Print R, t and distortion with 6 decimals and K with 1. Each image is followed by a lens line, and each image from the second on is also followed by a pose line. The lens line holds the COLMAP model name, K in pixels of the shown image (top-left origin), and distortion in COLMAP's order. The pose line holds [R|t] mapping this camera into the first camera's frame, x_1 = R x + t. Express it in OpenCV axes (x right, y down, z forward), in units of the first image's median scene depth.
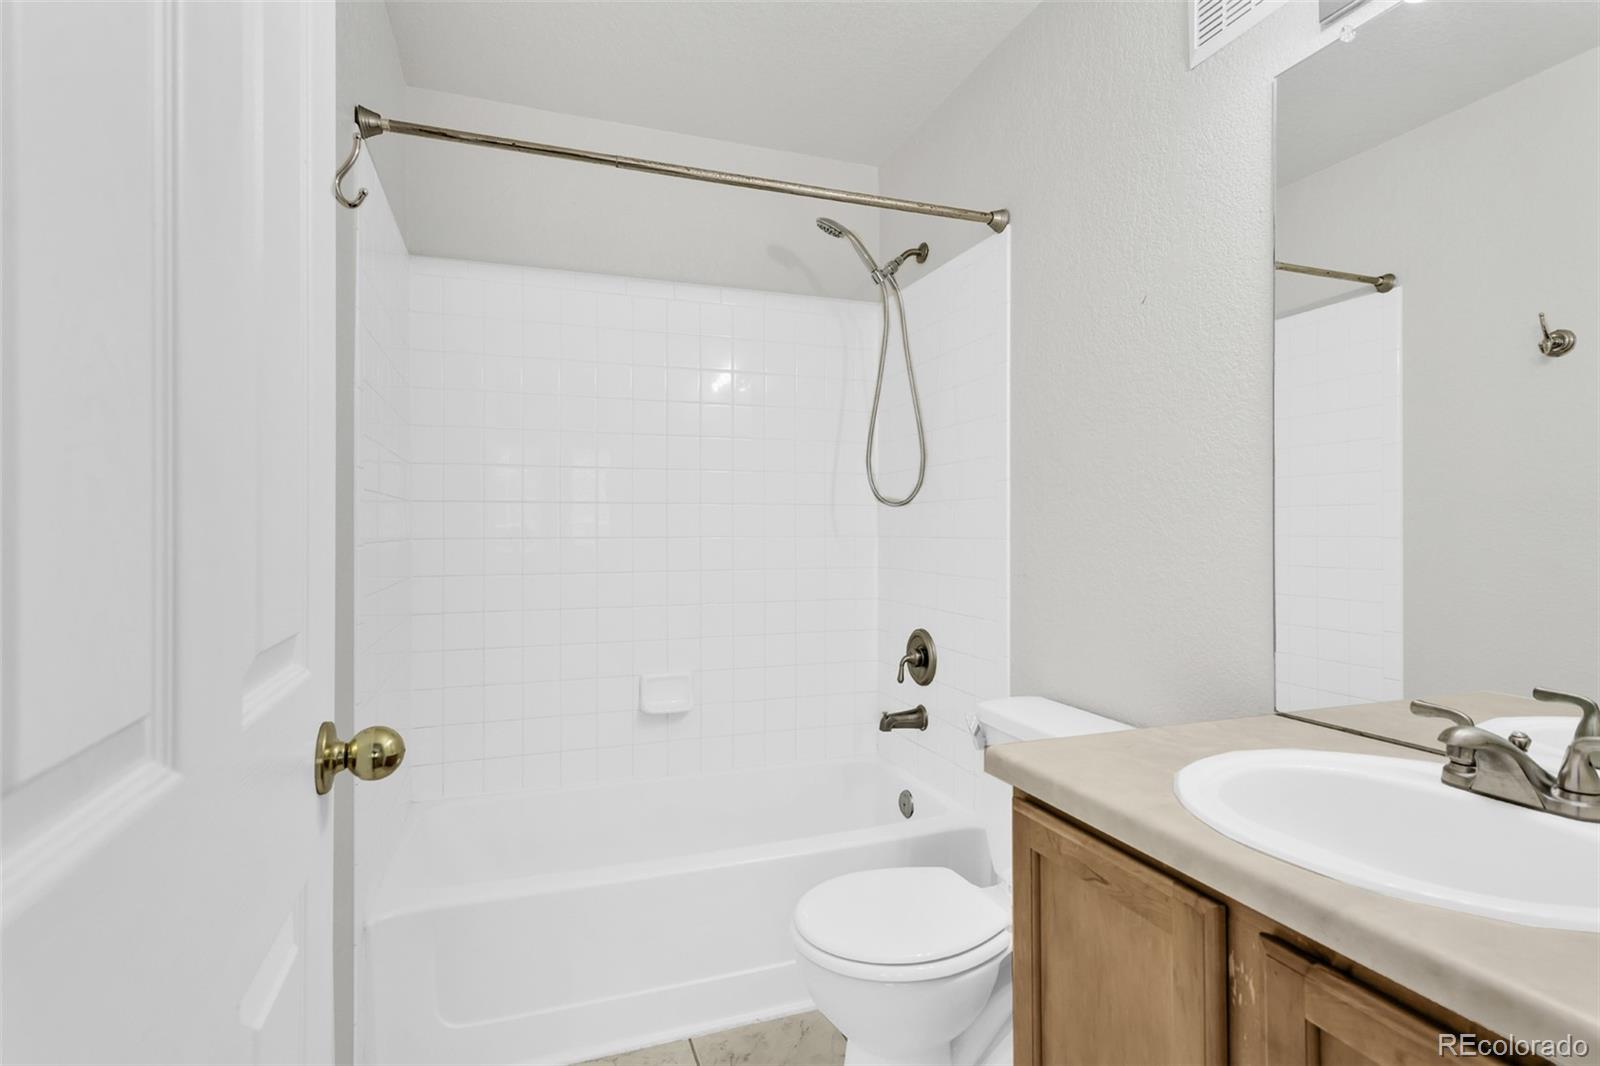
lens RADIAL K [[781.2, 0, 797.2], [0, 781.2, 533.2], [0, 0, 1]] dist [-0.006032, 0.000975]
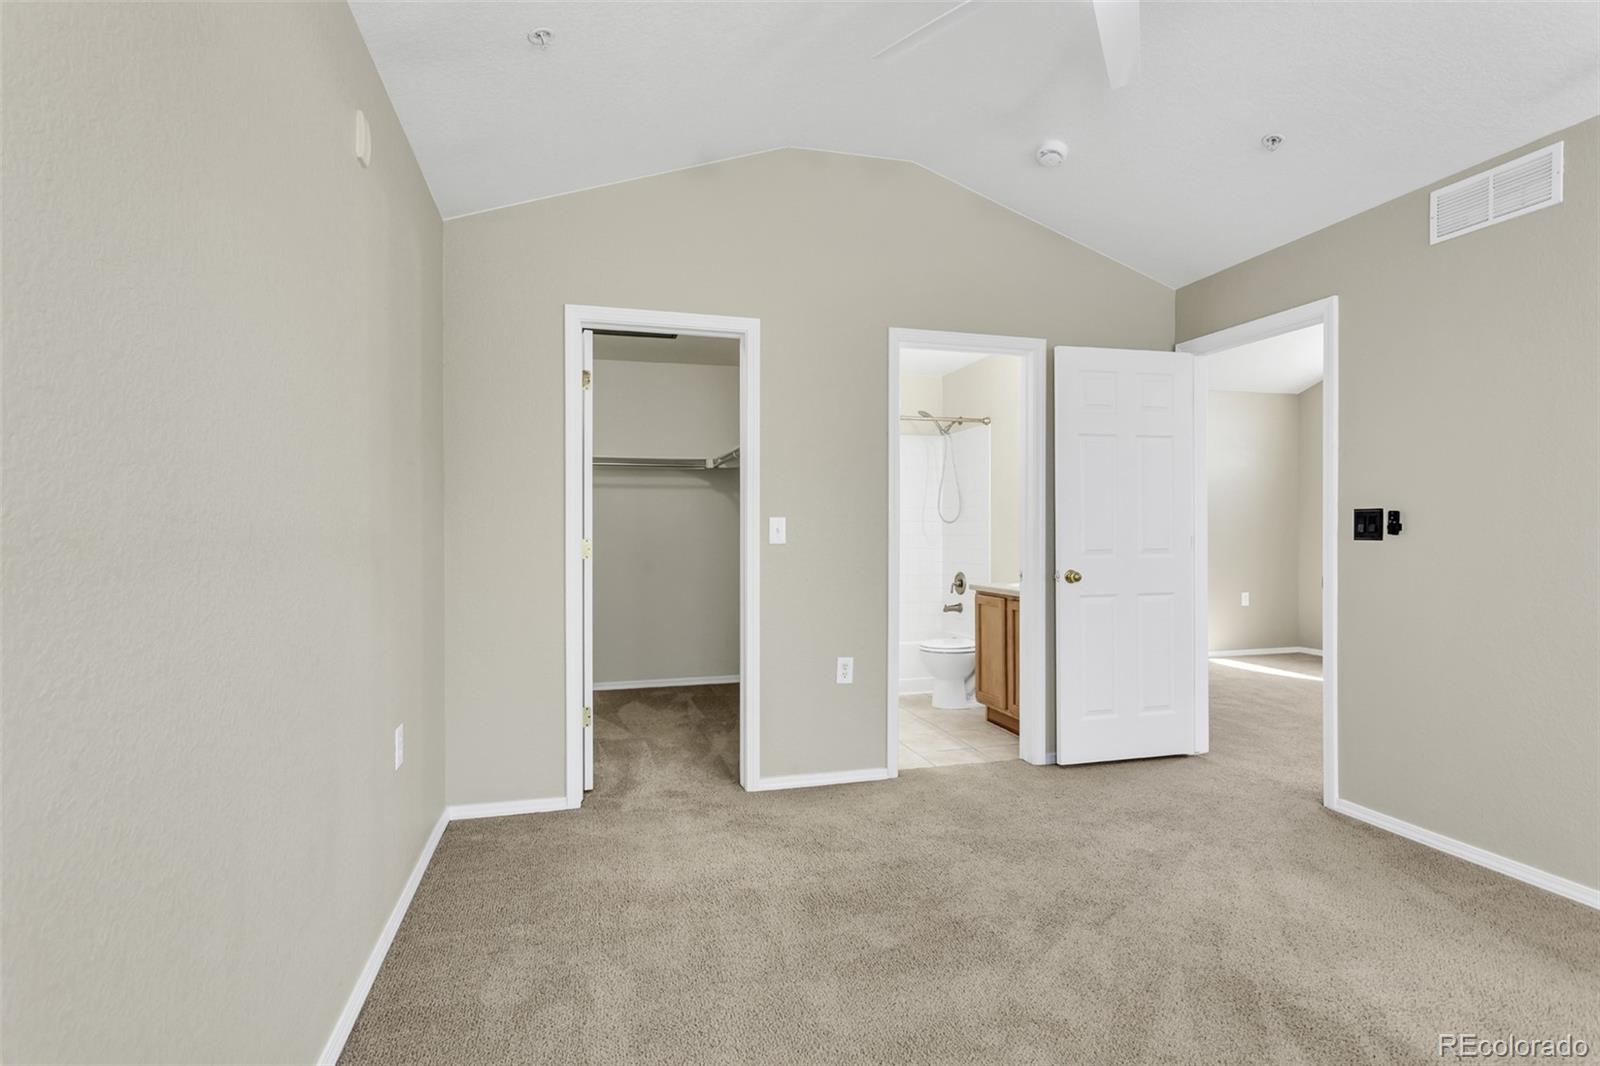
lens RADIAL K [[781.2, 0, 802.9], [0, 781.2, 531.2], [0, 0, 1]] dist [-0.006032, 0.000975]
pose [[0.997985, -0.002147, -0.063411, -0.180551], [0.002361, 0.999992, 0.003310, -0.014108], [0.063403, -0.003453, 0.997982, -1.497514]]
